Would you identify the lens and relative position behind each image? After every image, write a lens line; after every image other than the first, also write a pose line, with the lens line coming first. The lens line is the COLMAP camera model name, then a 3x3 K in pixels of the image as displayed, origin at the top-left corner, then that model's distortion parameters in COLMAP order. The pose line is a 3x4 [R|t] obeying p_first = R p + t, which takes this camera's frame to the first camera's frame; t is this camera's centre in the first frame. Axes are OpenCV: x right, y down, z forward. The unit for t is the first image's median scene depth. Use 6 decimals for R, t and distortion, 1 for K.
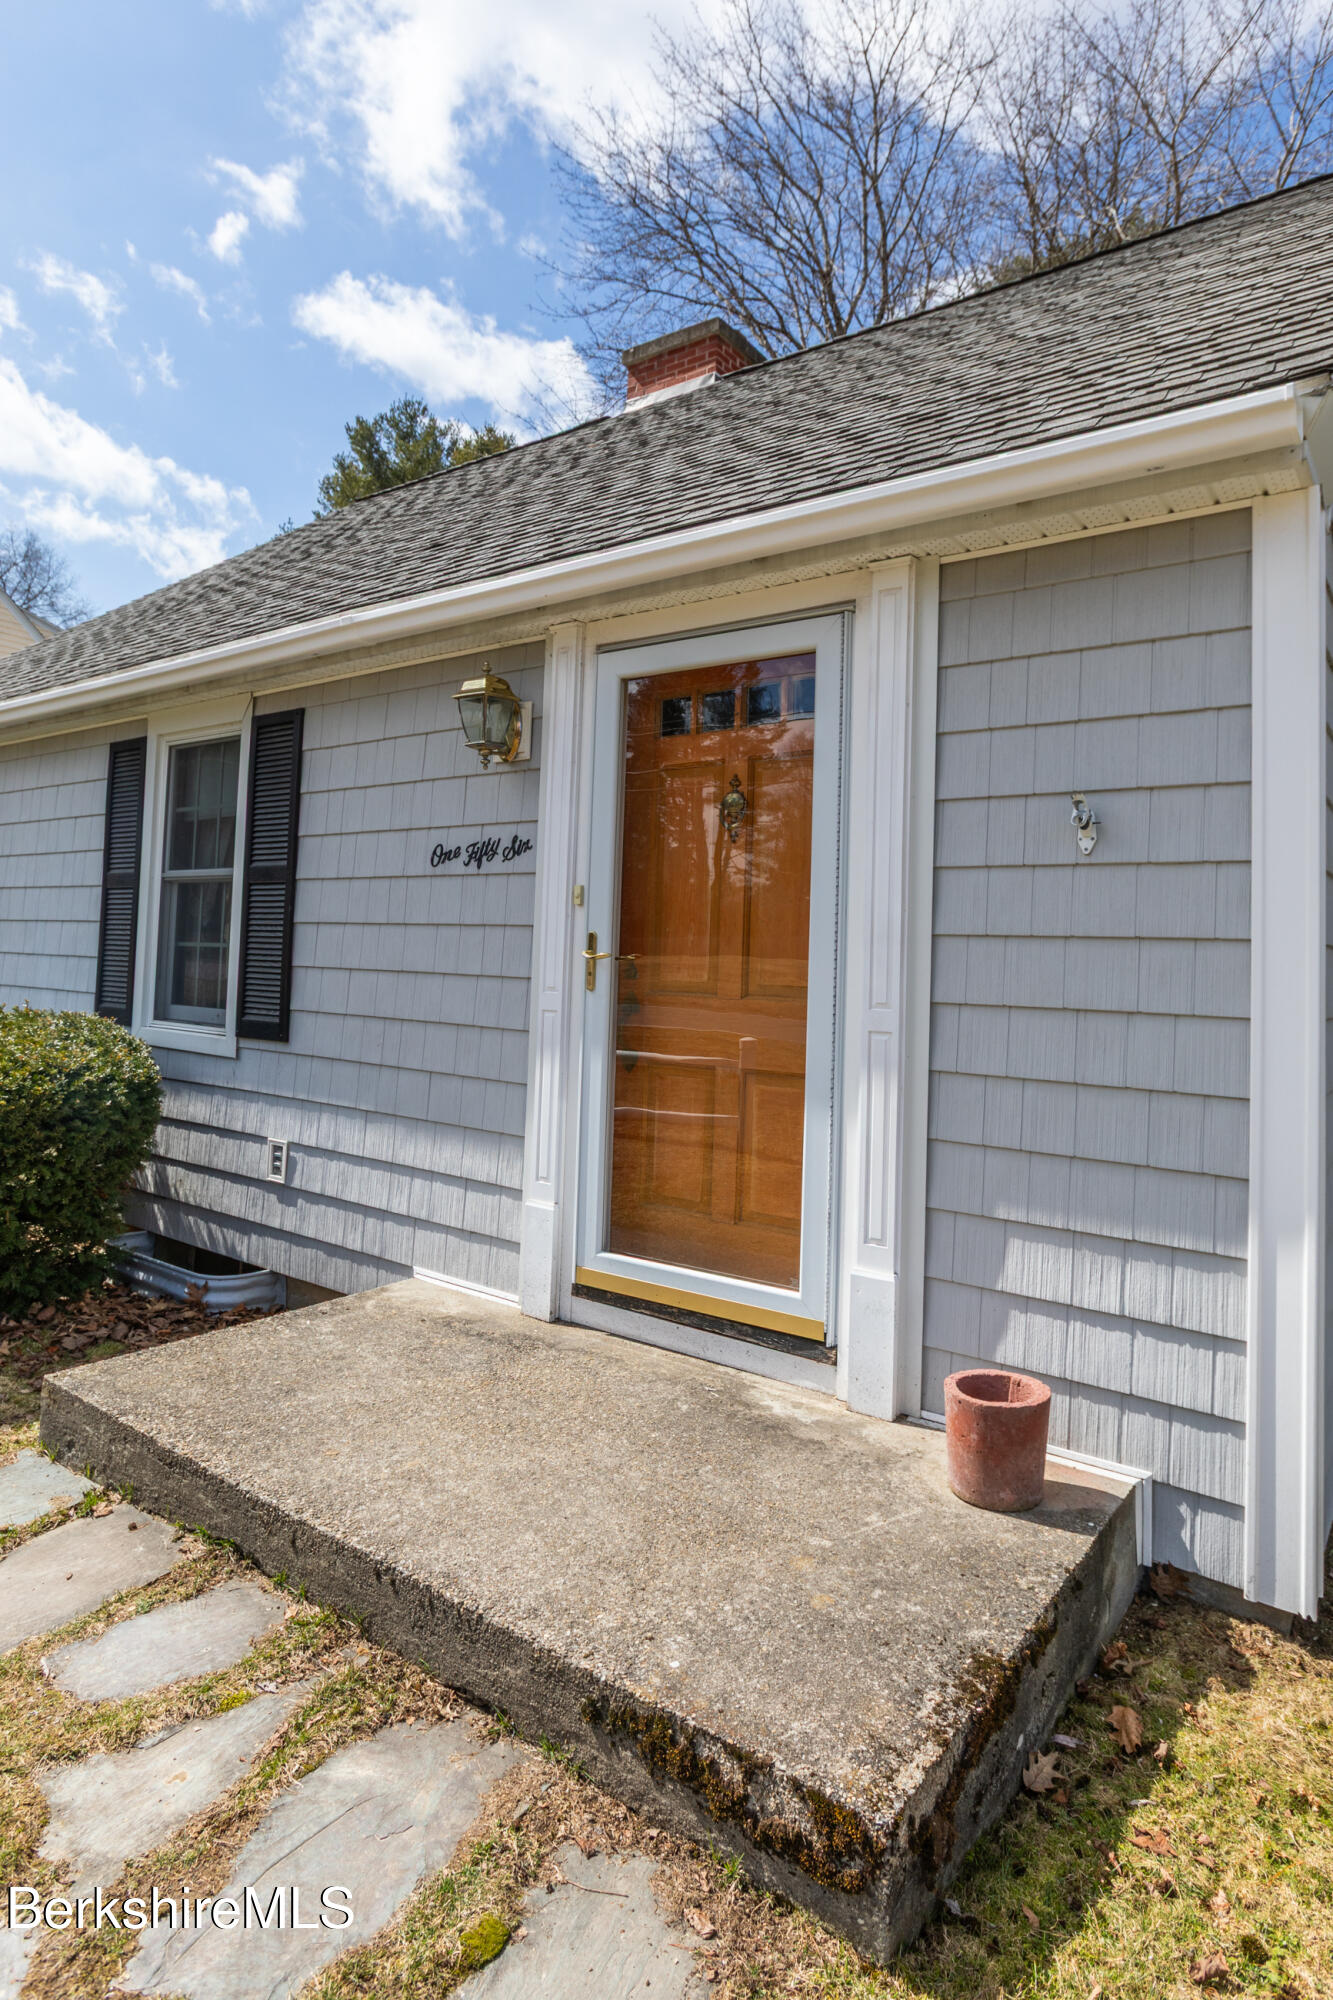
lens RADIAL K [[963.1, 0, 659.5], [0, 963.1, 1000.2], [0, 0, 1]] dist [0.000213, -0.000479]
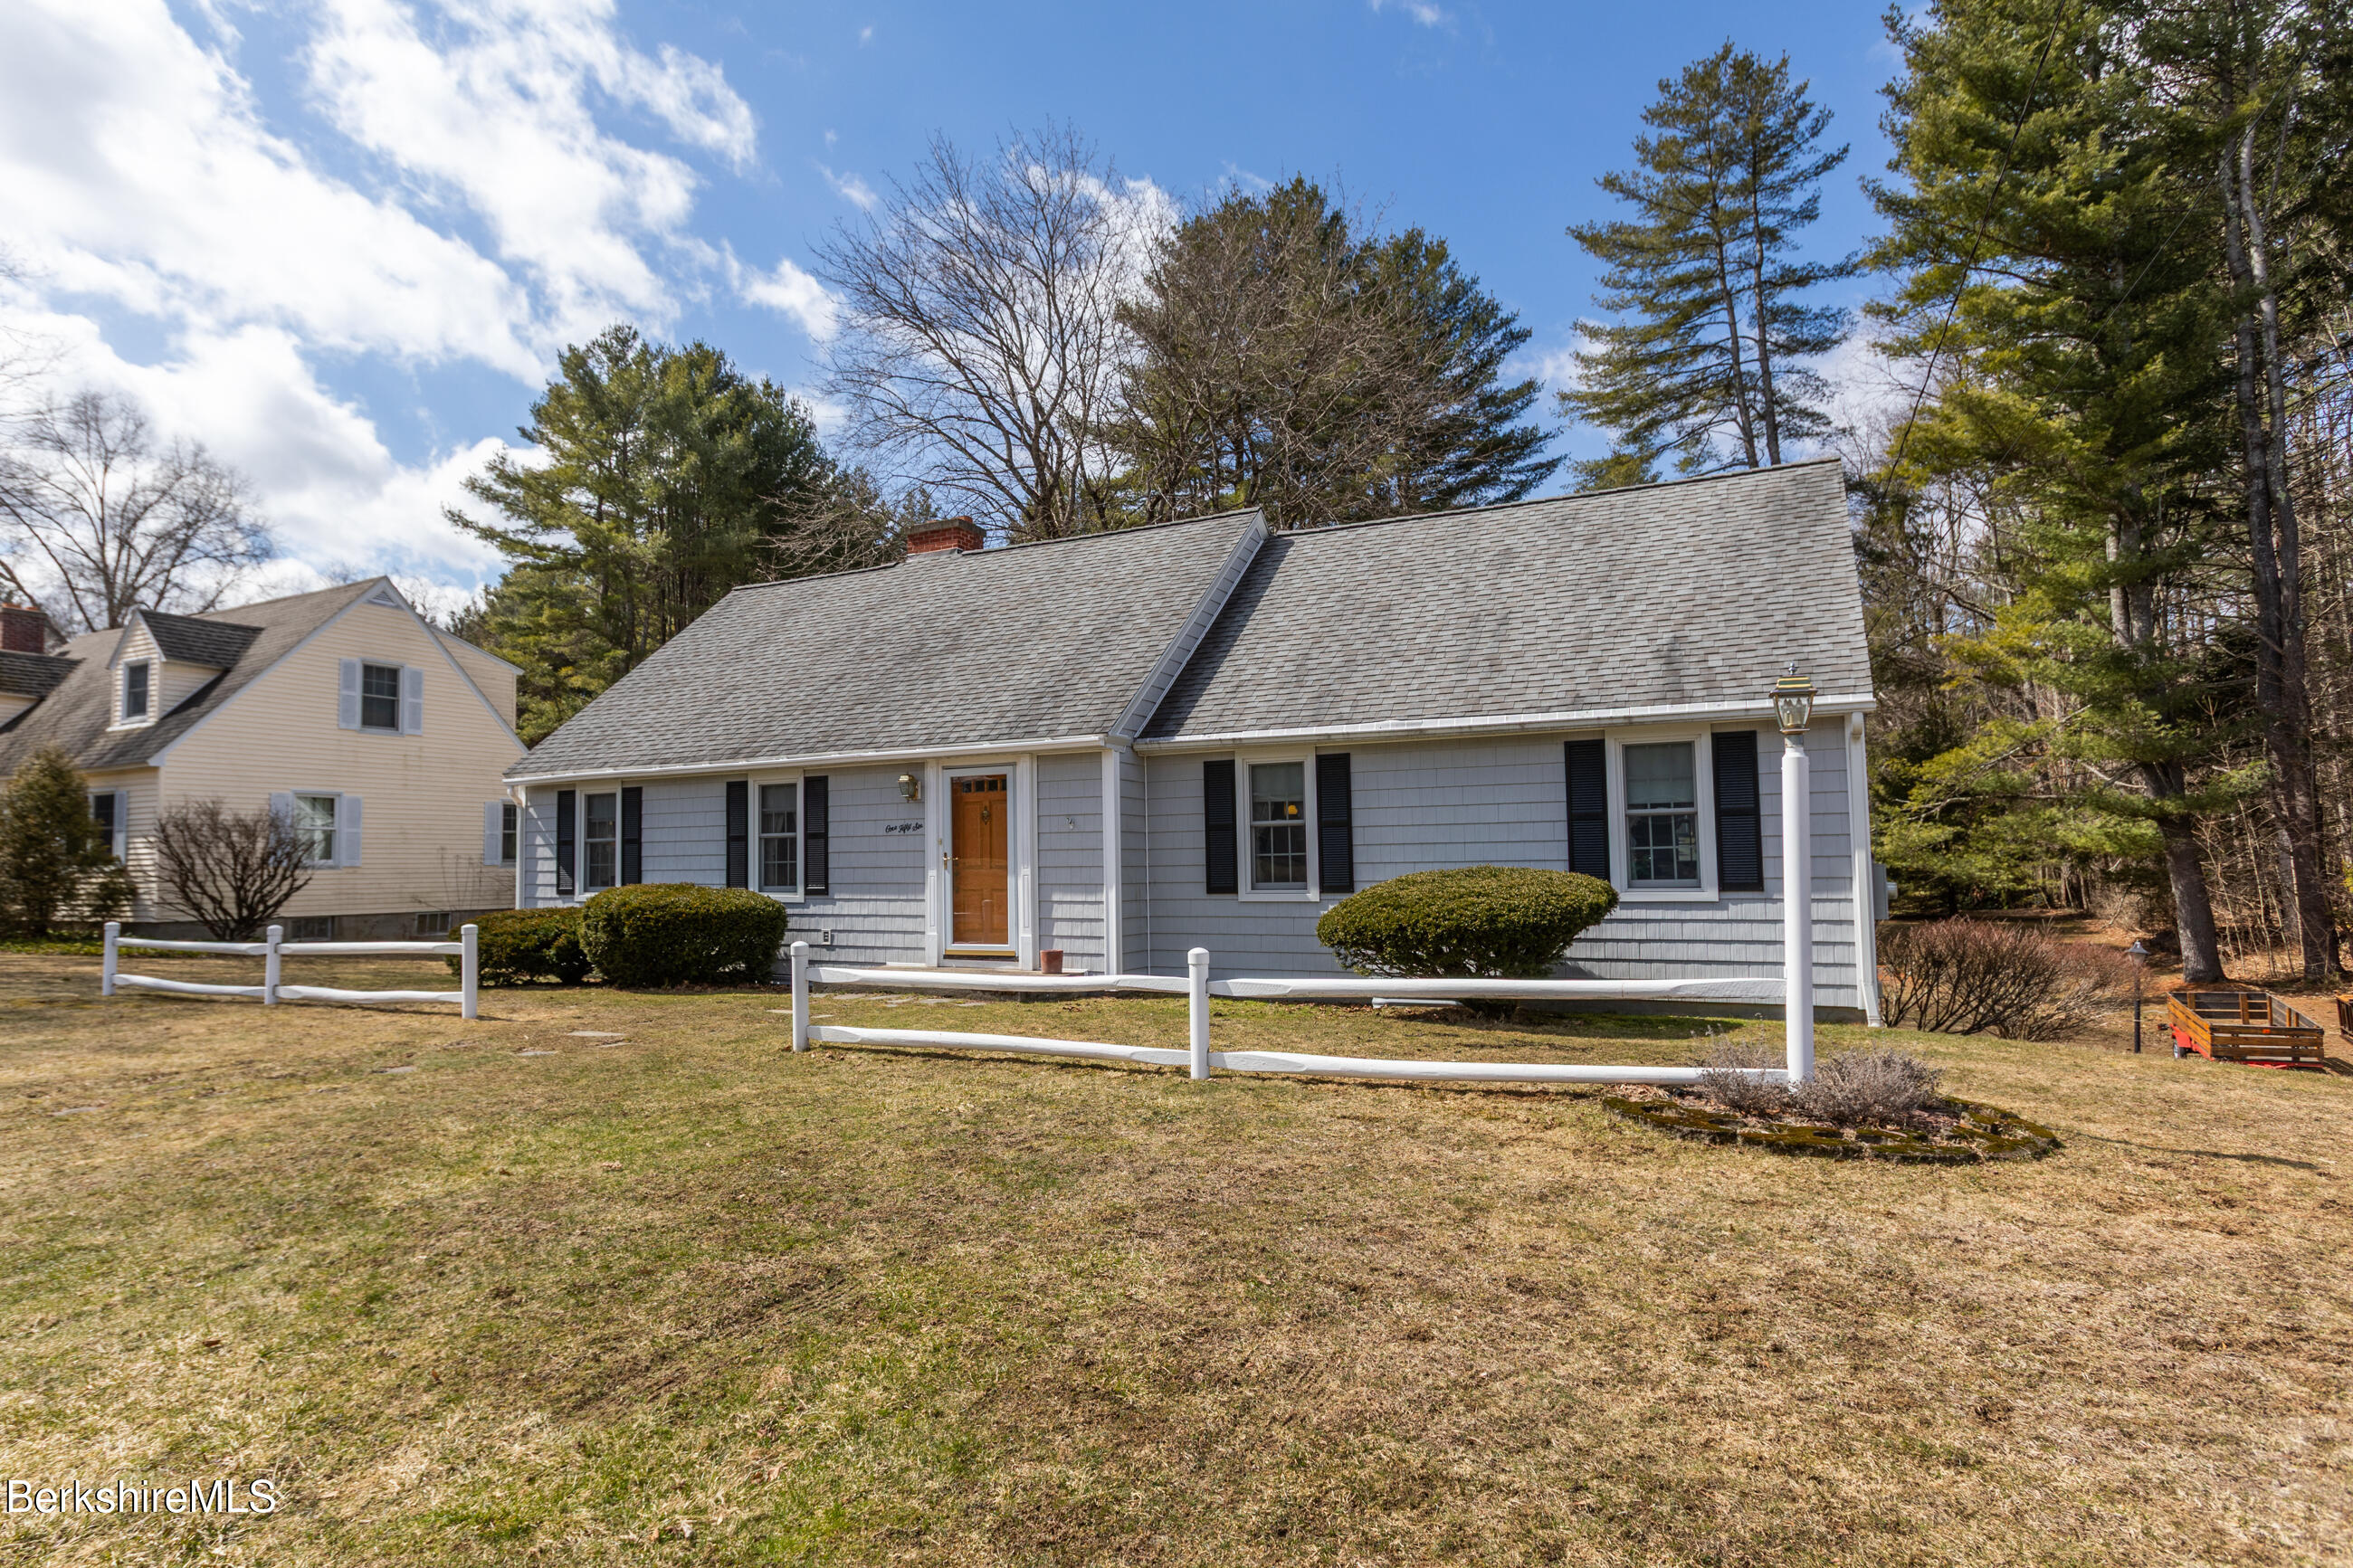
lens RADIAL K [[1132.9, 0, 1166.4], [0, 1132.9, 786.1], [0, 0, 1]] dist [0.000213, -0.000479]
pose [[0.966122, -0.024466, 0.256925, -0.269374], [0.053600, 0.992812, -0.107009, 0.134896], [-0.252460, 0.117155, 0.960489, -2.457554]]
